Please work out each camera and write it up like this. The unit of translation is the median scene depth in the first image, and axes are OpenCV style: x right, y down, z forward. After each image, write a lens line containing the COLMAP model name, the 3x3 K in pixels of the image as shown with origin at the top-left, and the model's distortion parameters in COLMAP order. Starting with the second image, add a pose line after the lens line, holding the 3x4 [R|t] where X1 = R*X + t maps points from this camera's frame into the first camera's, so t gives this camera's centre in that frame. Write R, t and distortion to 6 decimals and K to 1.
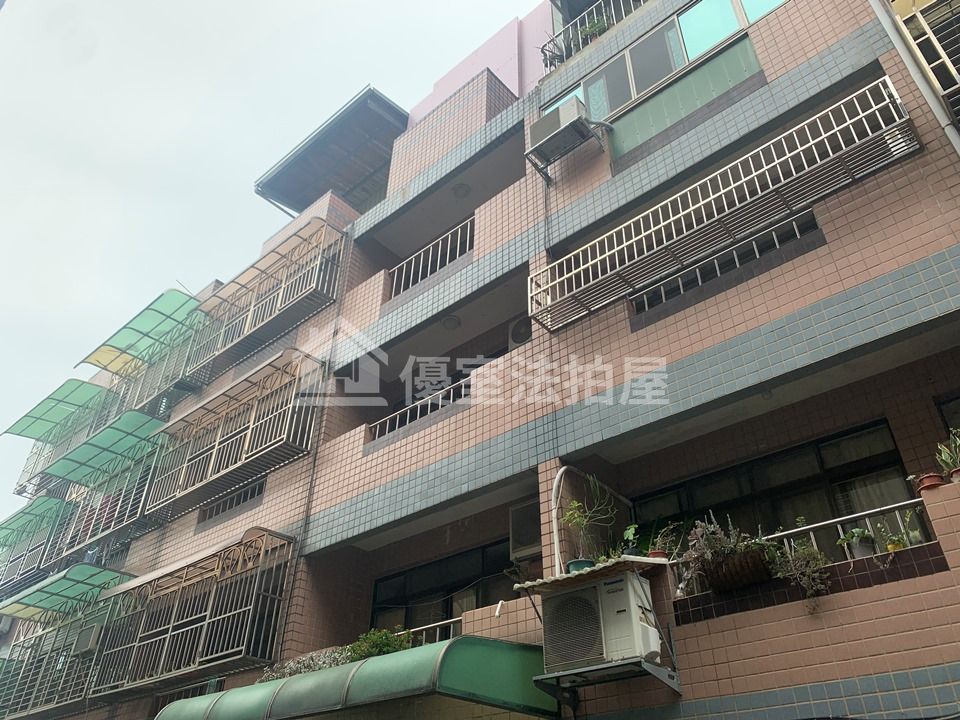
lens RADIAL K [[743.4, 0, 468.7], [0, 743.4, 358.4], [0, 0, 1]] dist [0.036921, -0.038324]
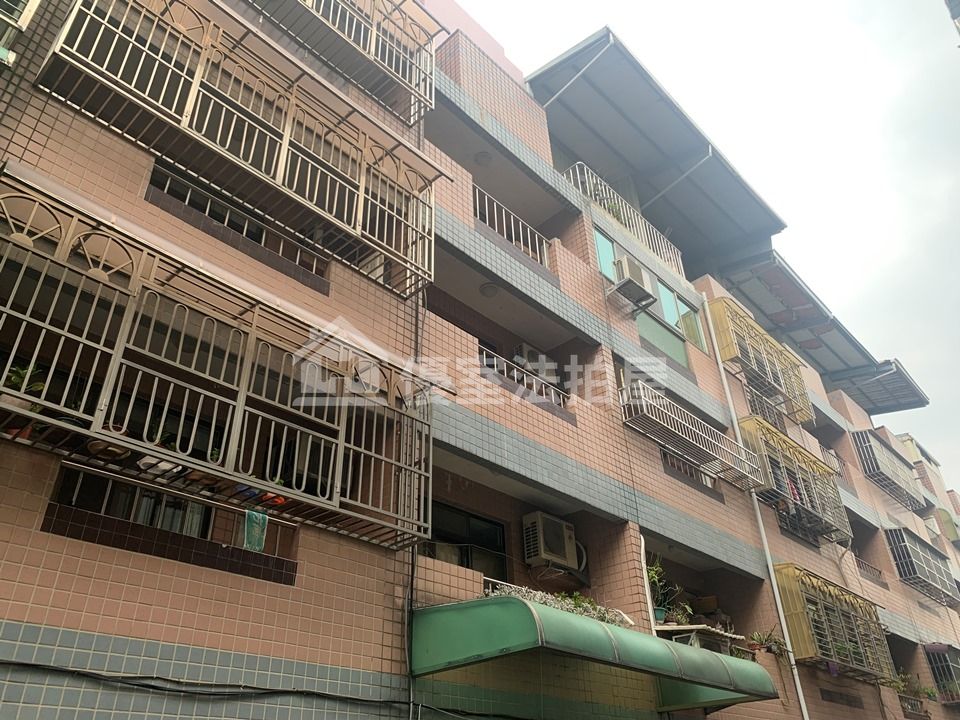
lens RADIAL K [[743.4, 0, 498.3], [0, 743.4, 342.8], [0, 0, 1]] dist [0.036921, -0.038324]
pose [[-0.003139, 0.534747, 0.845006, -0.970208], [-0.554798, 0.702103, -0.446374, 0.518719], [-0.831979, -0.470209, 0.294473, 0.759599]]
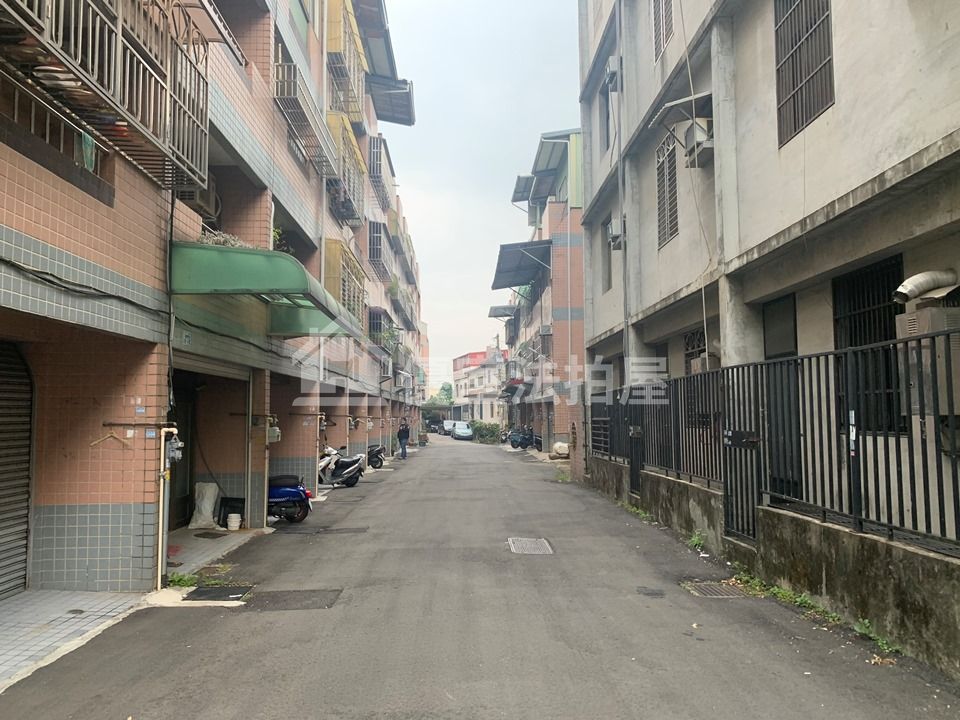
lens RADIAL K [[743.4, 0, 481.4], [0, 743.4, 356.2], [0, 0, 1]] dist [0.036921, -0.038324]
pose [[-0.690785, 0.041598, 0.721863, -1.064710], [-0.431413, 0.777461, -0.457642, 0.752874], [-0.580258, -0.627553, -0.519113, 1.065751]]
